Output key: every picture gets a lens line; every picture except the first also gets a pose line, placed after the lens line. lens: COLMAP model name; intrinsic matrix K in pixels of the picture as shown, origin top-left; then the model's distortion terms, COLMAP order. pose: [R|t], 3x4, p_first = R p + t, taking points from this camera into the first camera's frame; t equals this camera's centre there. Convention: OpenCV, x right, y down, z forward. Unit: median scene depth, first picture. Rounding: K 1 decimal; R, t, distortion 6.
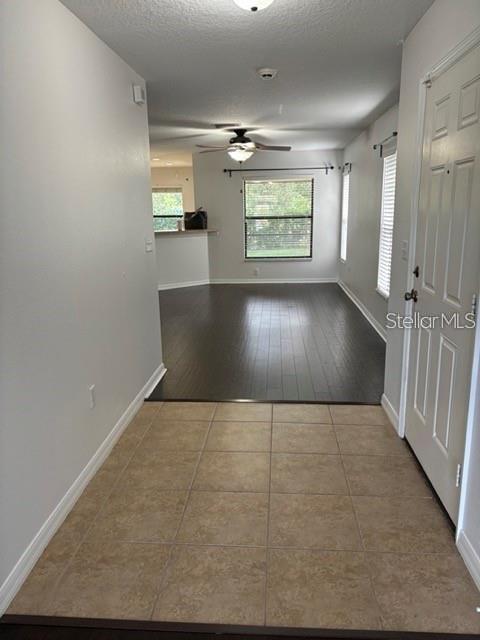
lens RADIAL K [[483.3, 0, 240.0], [0, 483.3, 320.0], [0, 0, 1]] dist [0.003500, 0.000361]
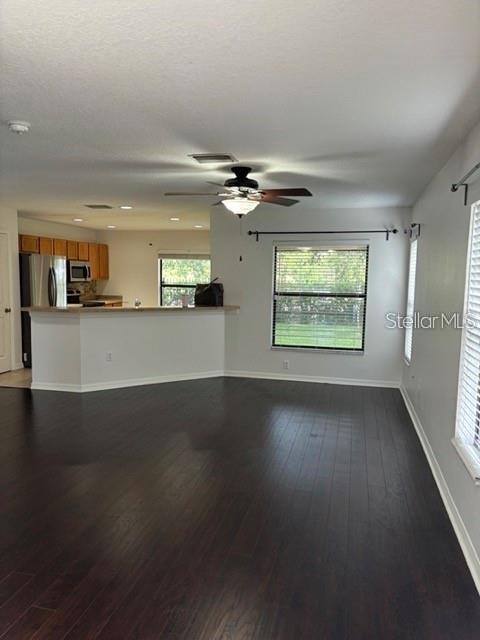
lens RADIAL K [[471.2, 0, 240.0], [0, 471.2, 320.0], [0, 0, 1]] dist [0.034433, -0.000202]
pose [[0.984930, 0.049473, -0.165725, 0.084076], [-0.071211, 0.989226, -0.127907, -0.072957], [0.157611, 0.137781, 0.977842, 0.277990]]
